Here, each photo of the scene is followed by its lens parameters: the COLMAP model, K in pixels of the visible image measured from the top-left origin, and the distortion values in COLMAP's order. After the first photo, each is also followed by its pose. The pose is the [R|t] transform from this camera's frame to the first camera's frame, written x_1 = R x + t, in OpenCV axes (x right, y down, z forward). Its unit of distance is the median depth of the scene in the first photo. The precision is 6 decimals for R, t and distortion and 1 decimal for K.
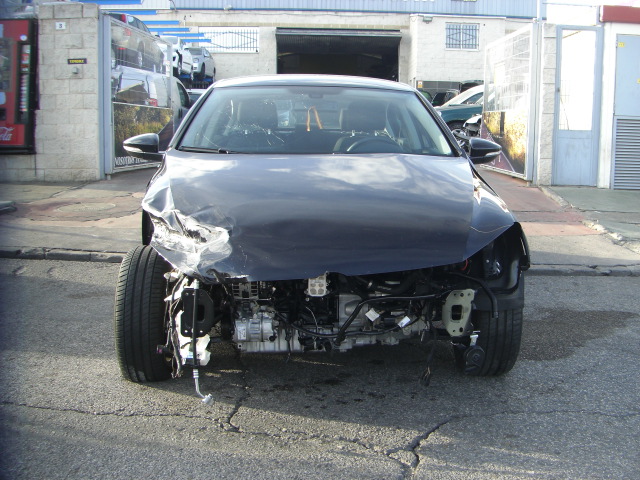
lens RADIAL K [[717.5, 0, 362.0], [0, 717.5, 240.2], [0, 0, 1]] dist [-0.155629, 0.045934]
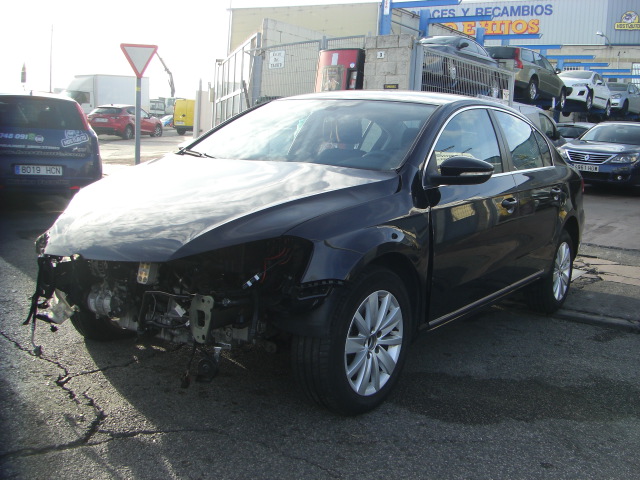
lens RADIAL K [[717.6, 0, 389.3], [0, 717.6, 219.2], [0, 0, 1]] dist [-0.167114, 0.098828]
pose [[0.812518, 0.095497, -0.575061, 0.807355], [-0.142056, 0.989187, -0.036447, -0.030309], [0.565363, 0.111305, 0.817298, 0.316091]]
